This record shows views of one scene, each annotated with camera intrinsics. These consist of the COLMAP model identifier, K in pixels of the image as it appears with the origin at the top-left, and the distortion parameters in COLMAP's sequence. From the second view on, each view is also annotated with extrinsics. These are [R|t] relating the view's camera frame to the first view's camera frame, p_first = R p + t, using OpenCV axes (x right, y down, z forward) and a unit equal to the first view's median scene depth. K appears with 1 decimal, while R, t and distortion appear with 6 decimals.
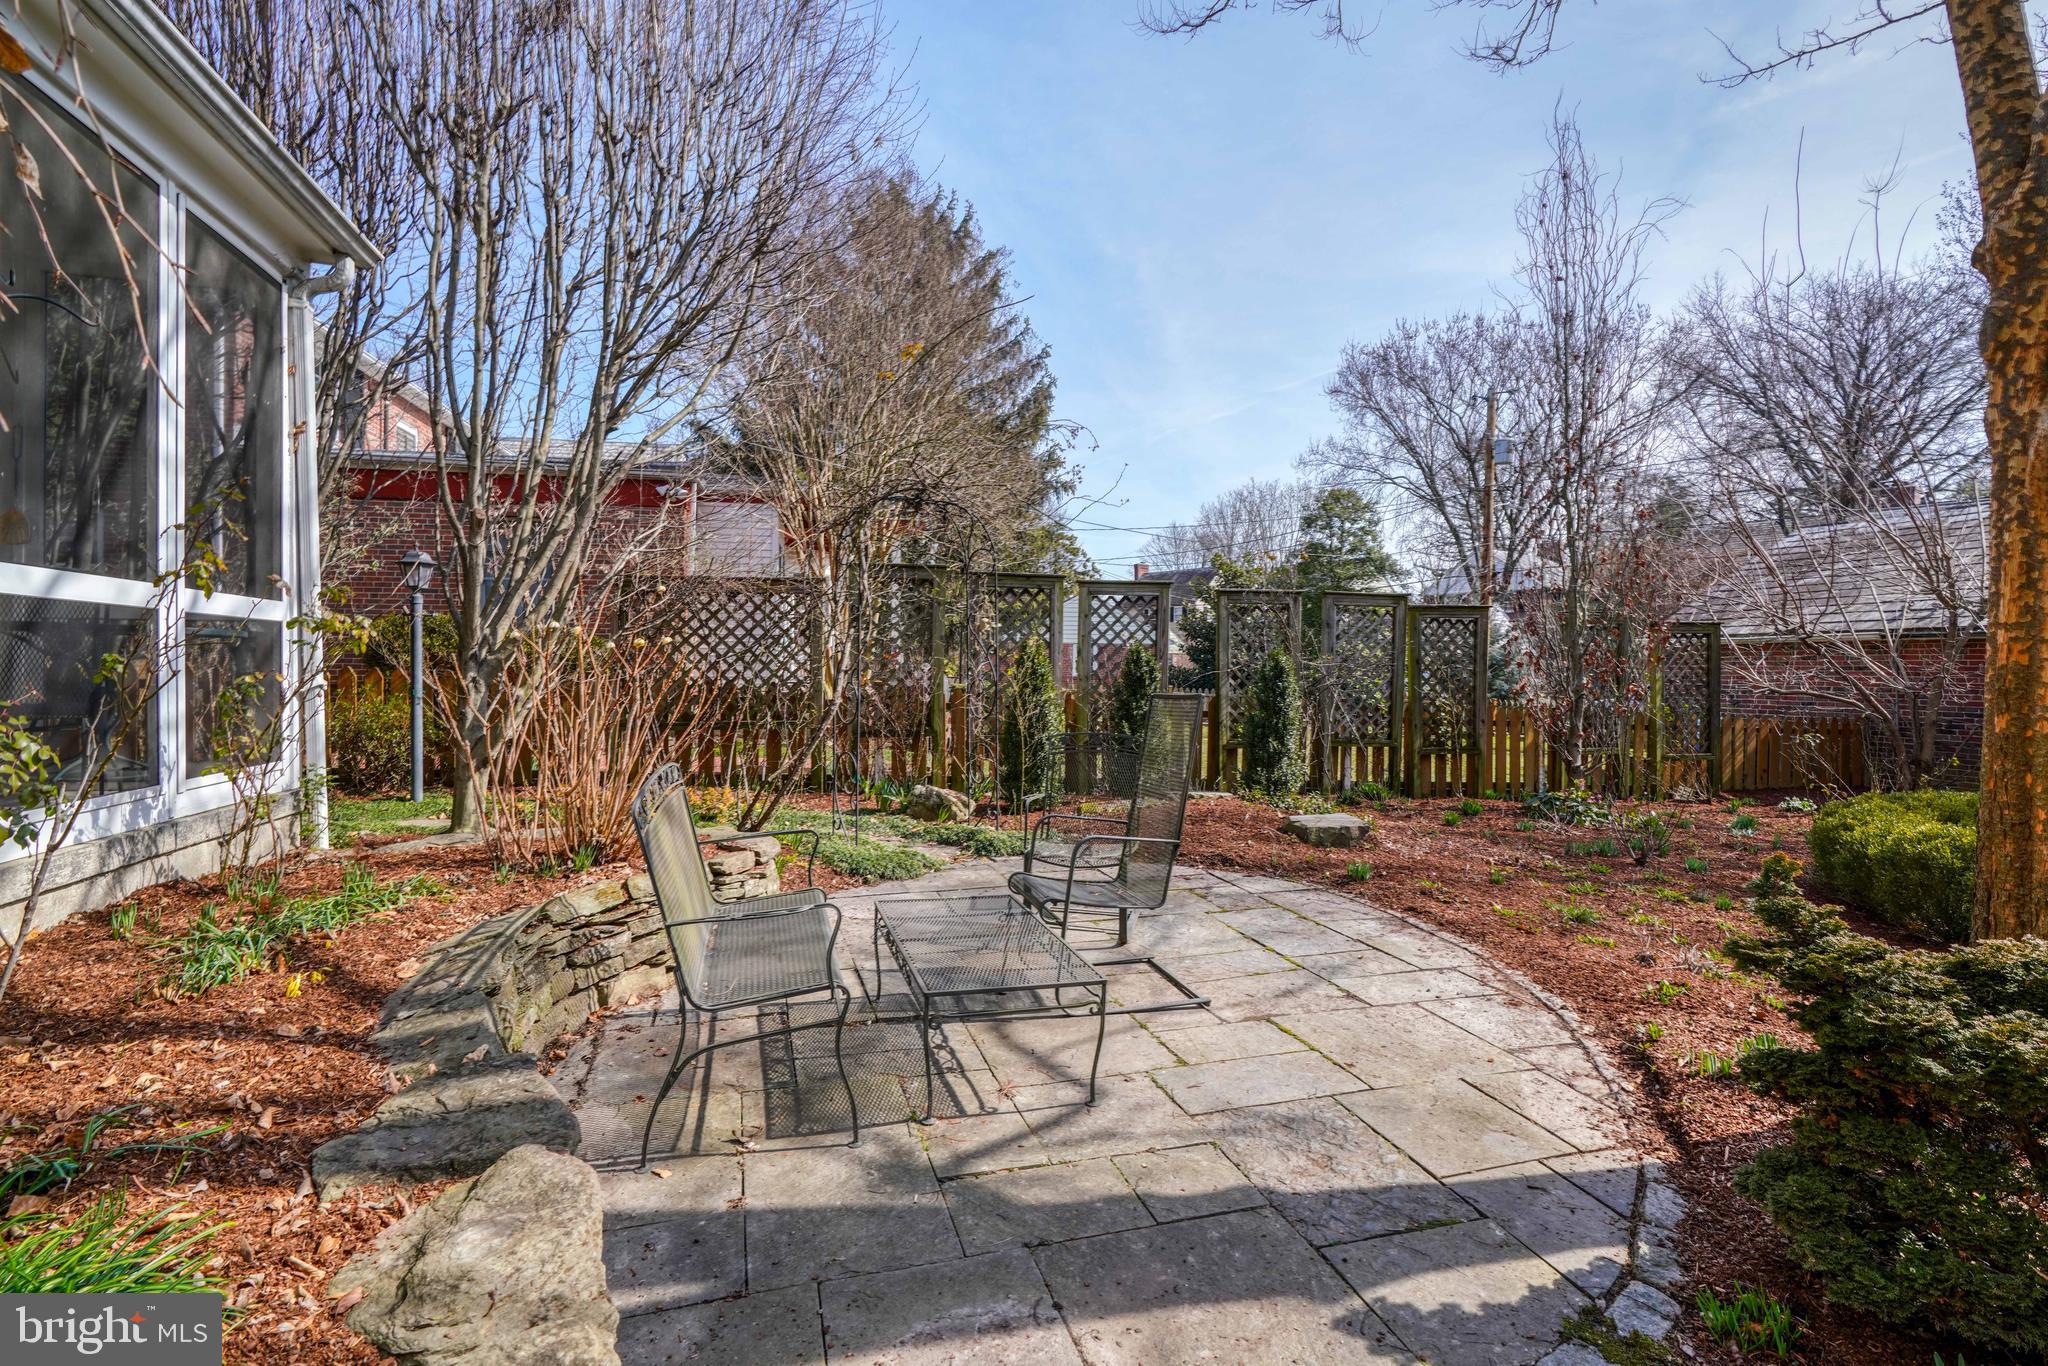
lens RADIAL K [[941.4, 0, 1024.0], [0, 941.4, 683.0], [0, 0, 1]] dist [-0.000617, -0.000294]
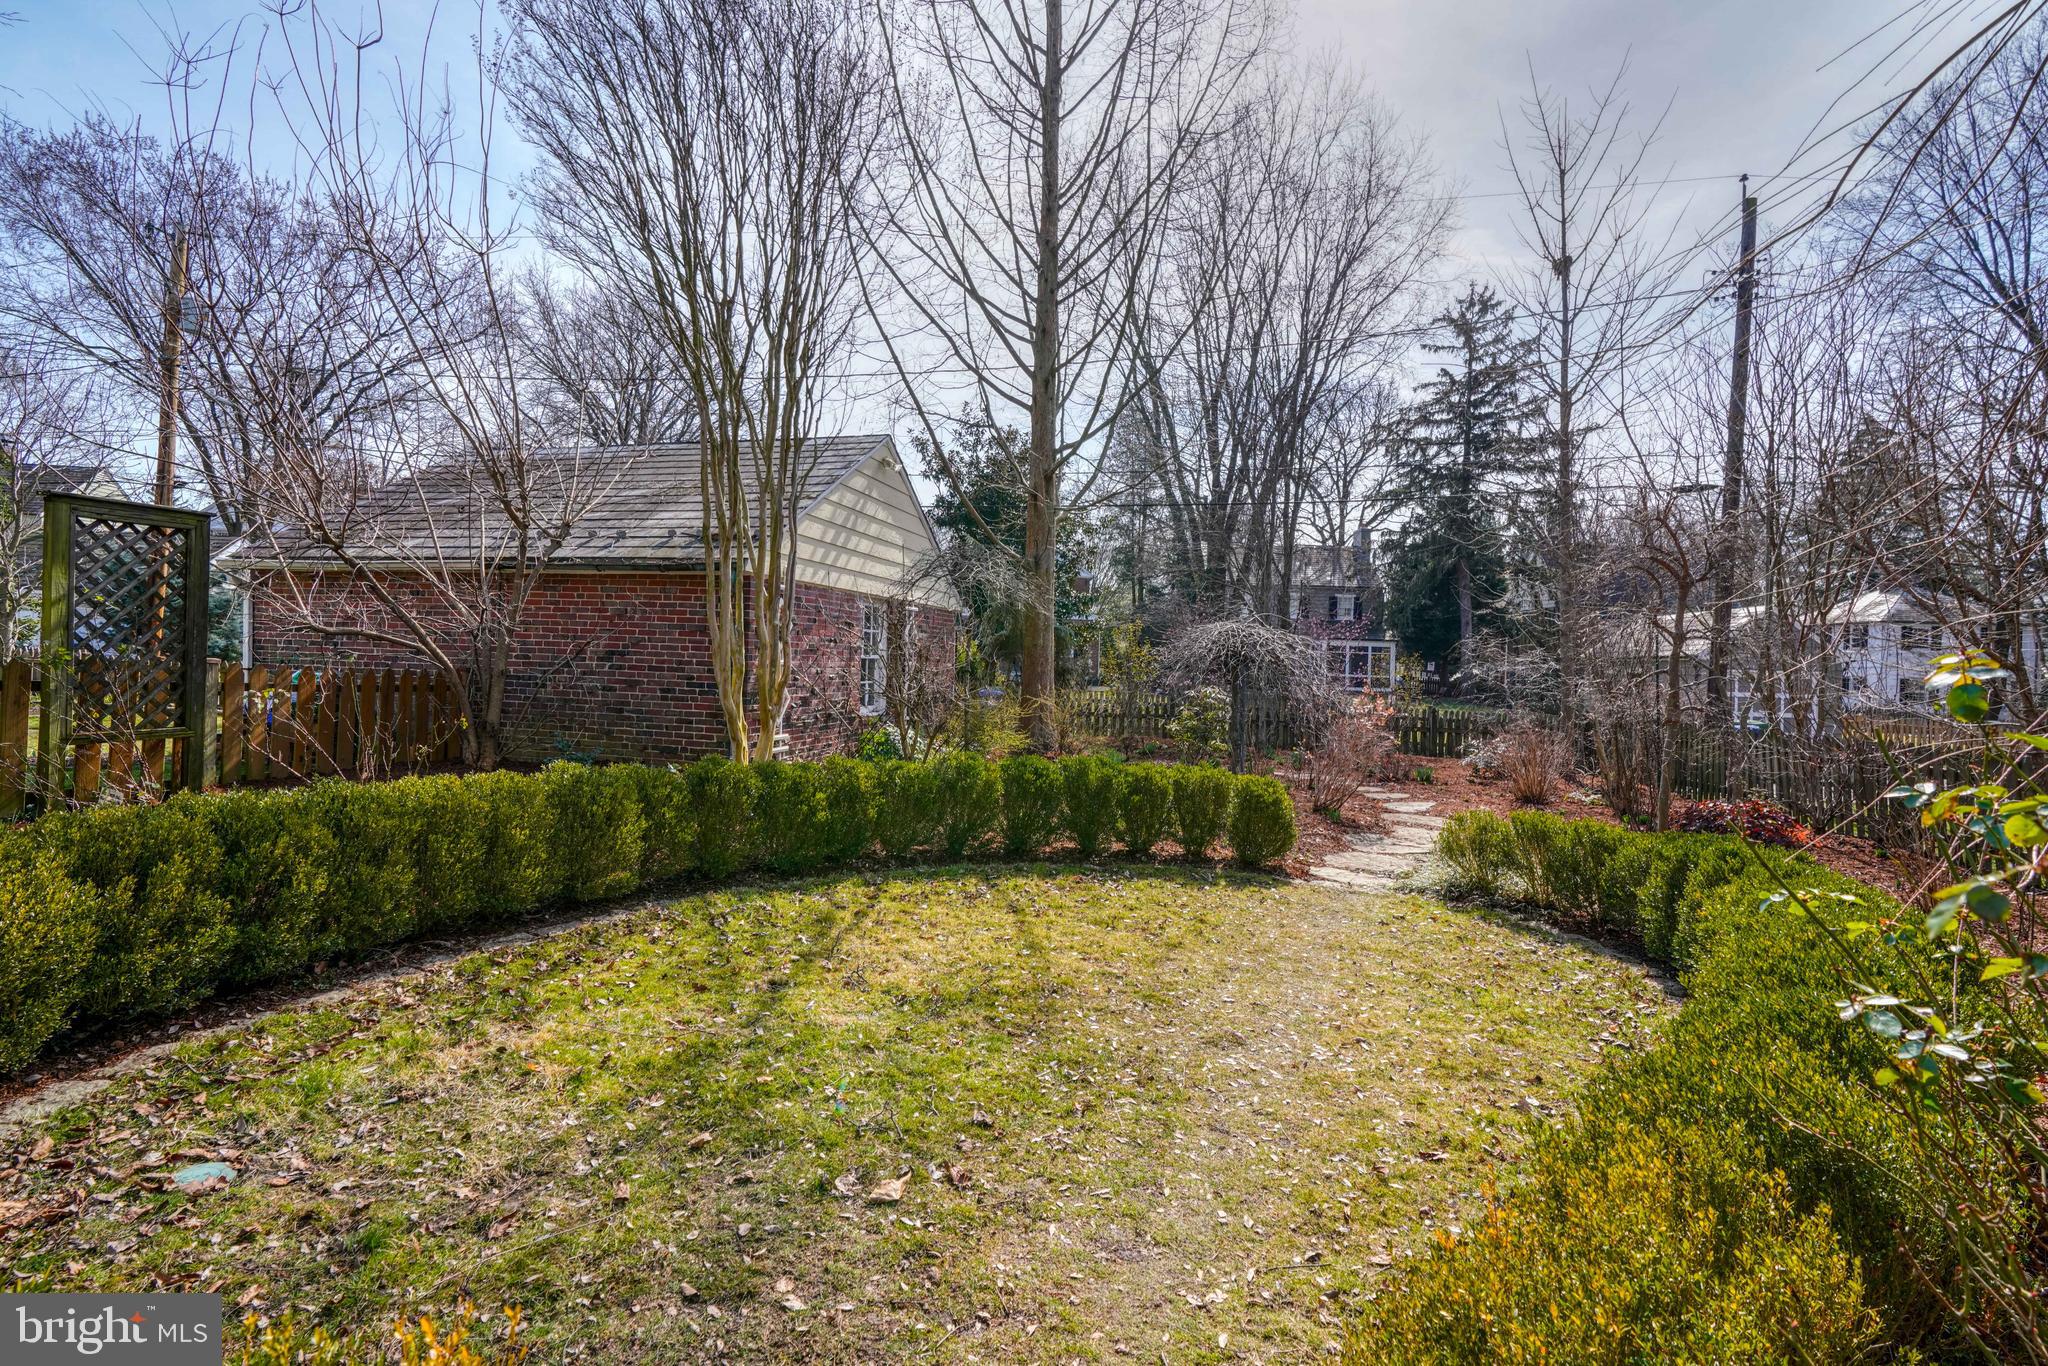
lens RADIAL K [[936.2, 0, 1019.1], [0, 936.2, 643.0], [0, 0, 1]] dist [-0.000787, -0.000446]
pose [[0.475689, 0.025075, 0.879256, 0.480113], [-0.016006, 0.999675, -0.019850, 0.025579], [-0.879468, -0.004631, 0.475936, 0.253815]]
